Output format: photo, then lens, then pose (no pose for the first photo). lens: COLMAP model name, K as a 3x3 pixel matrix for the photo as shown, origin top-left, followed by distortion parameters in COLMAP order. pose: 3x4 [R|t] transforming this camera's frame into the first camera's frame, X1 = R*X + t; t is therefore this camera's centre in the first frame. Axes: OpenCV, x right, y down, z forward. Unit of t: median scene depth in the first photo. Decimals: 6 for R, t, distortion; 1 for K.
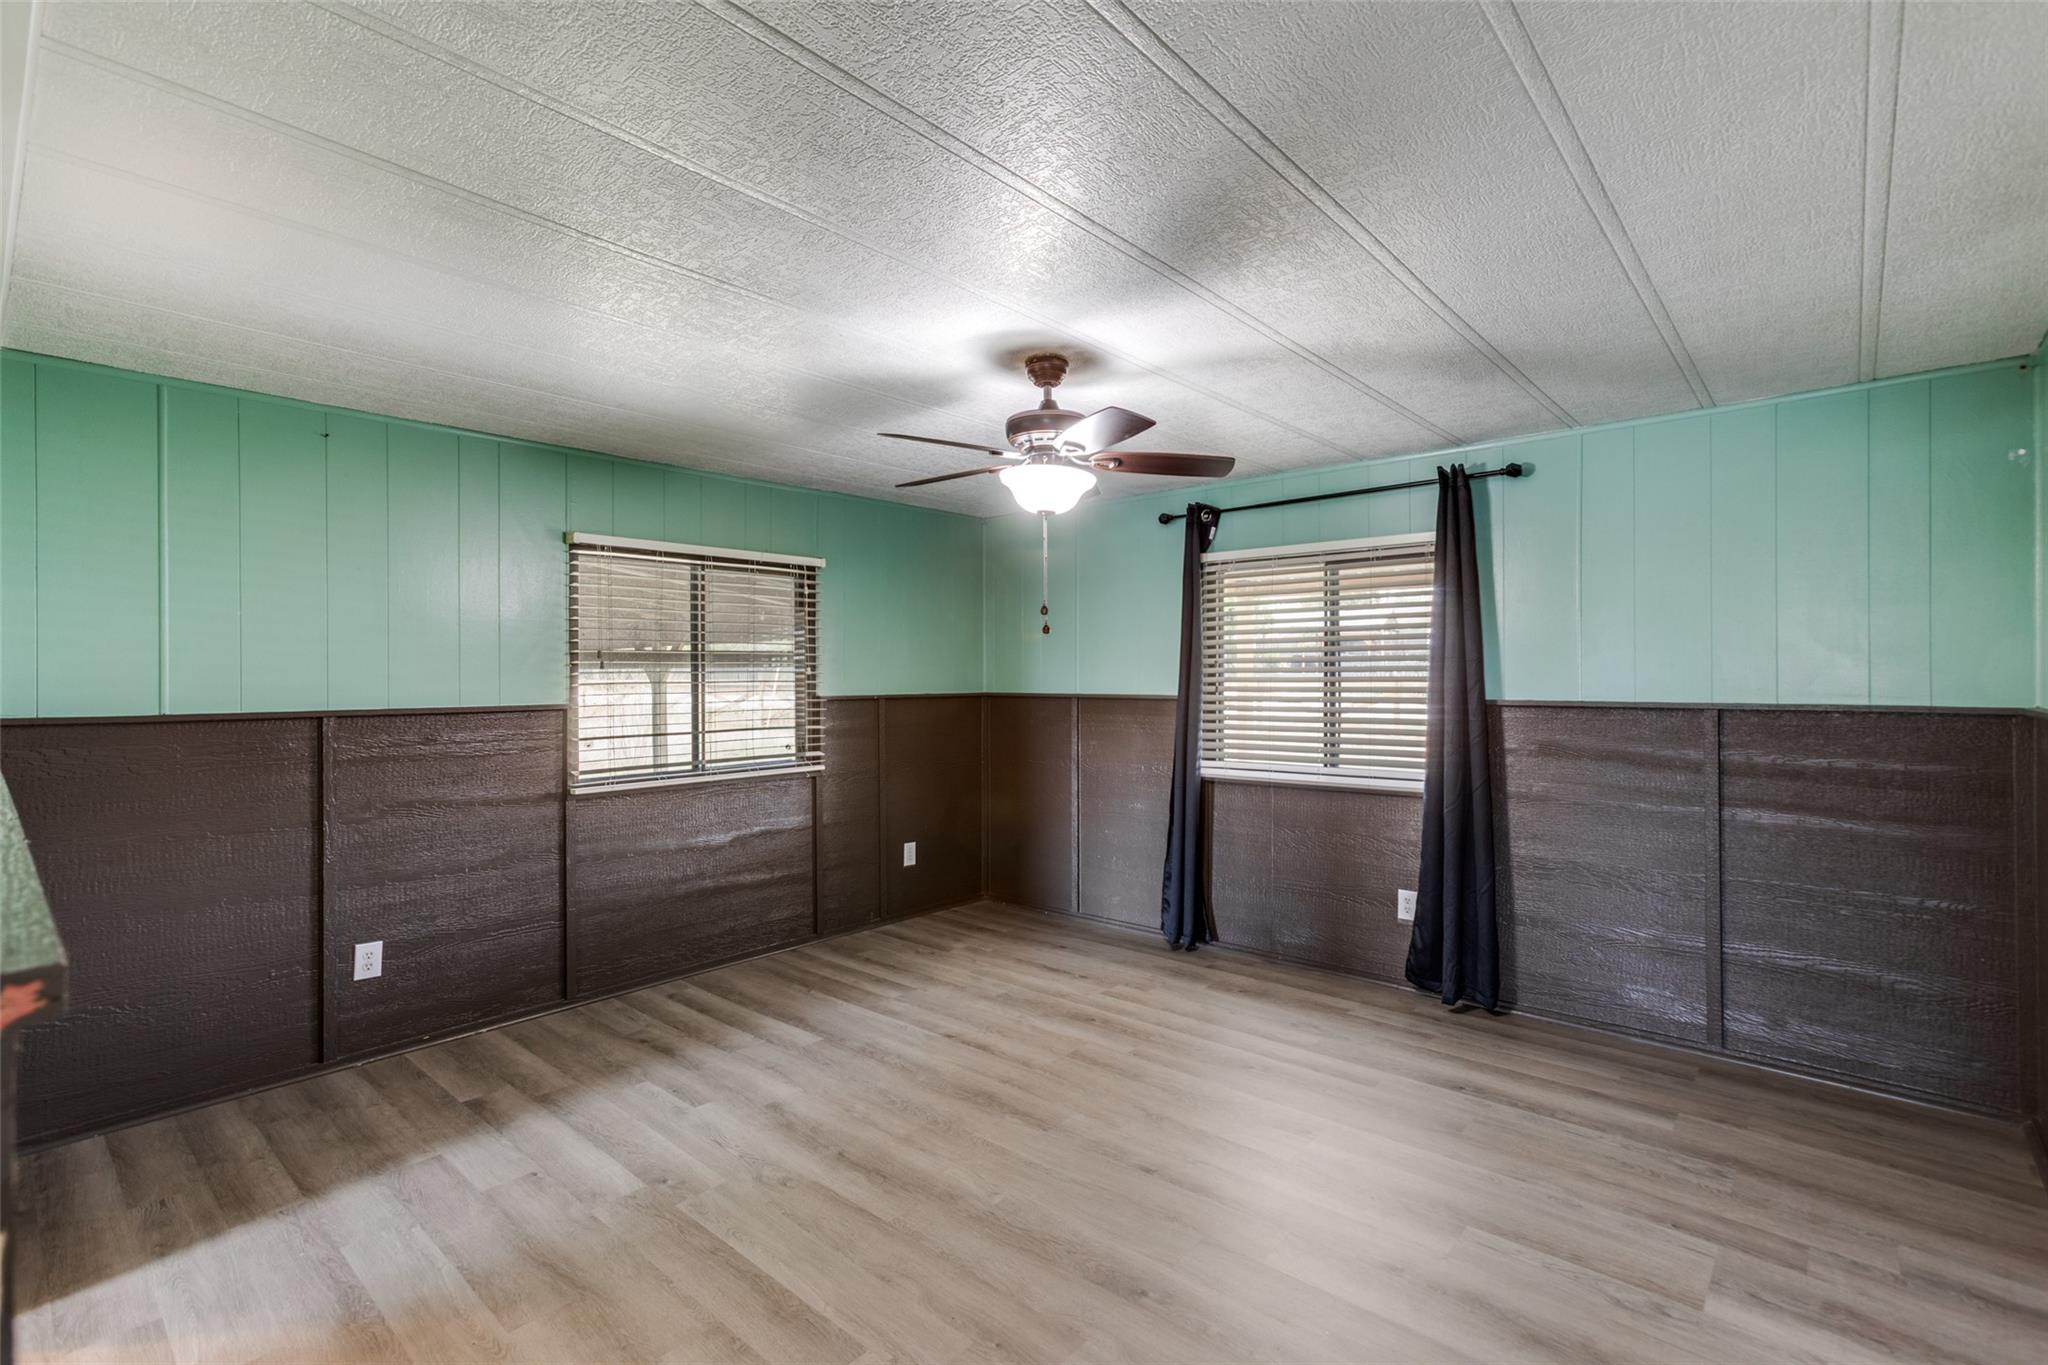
lens RADIAL K [[935.5, 0, 1030.4], [0, 935.5, 680.2], [0, 0, 1]] dist [0.001216, 0.000955]
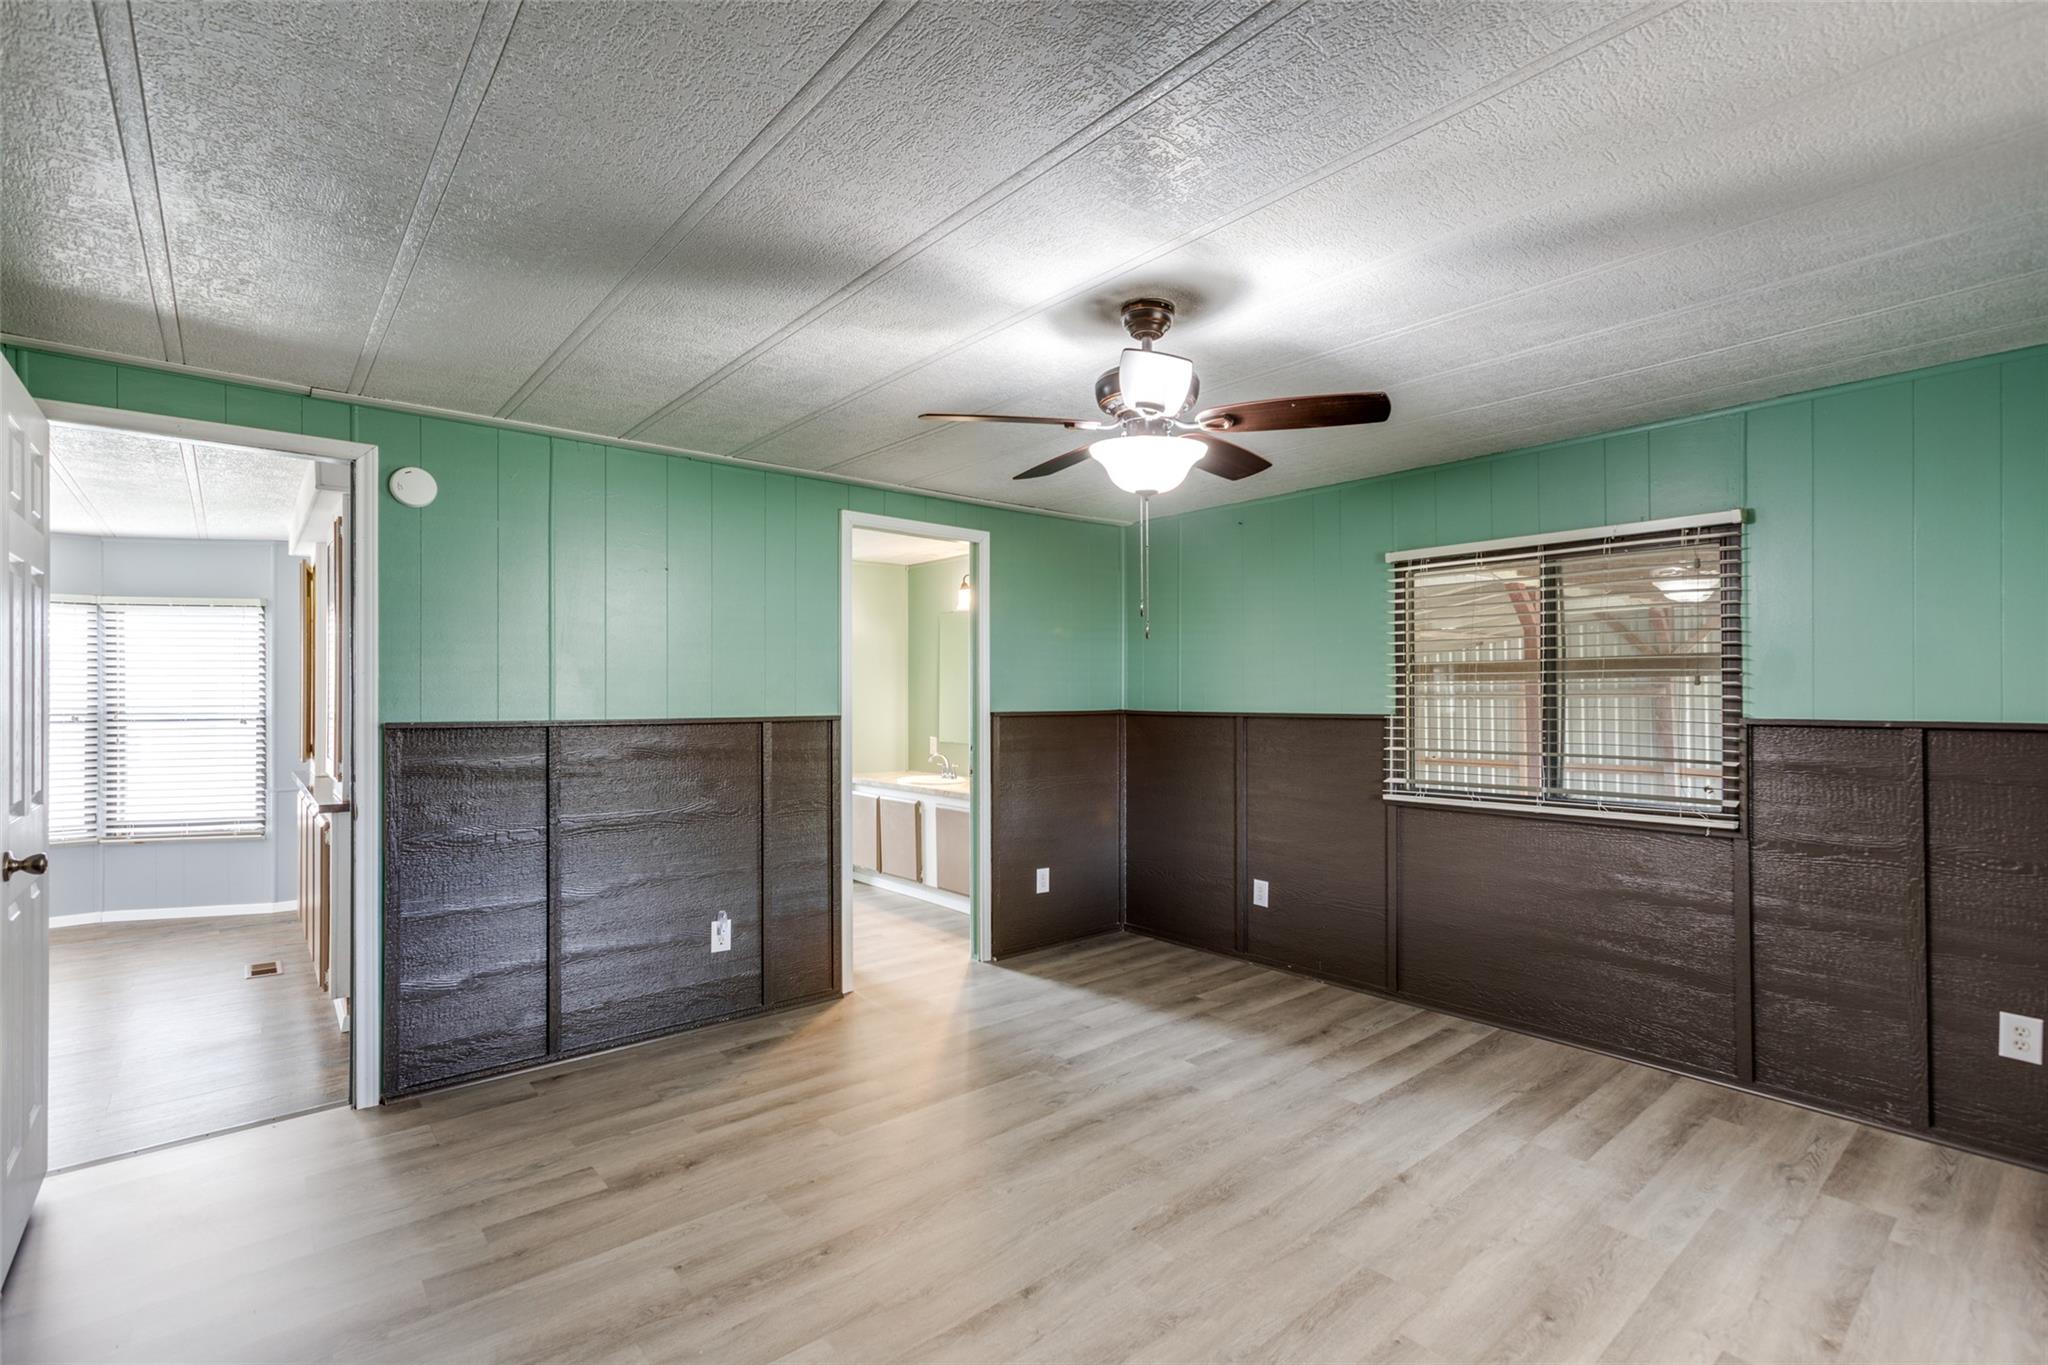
lens RADIAL K [[935.5, 0, 1028.1], [0, 935.5, 683.4], [0, 0, 1]] dist [0.001216, 0.000955]
pose [[-0.146951, -0.007919, -0.989112, 0.679079], [-0.003353, 0.999966, -0.007508, -0.000298], [0.989138, 0.002214, -0.146972, 0.810989]]
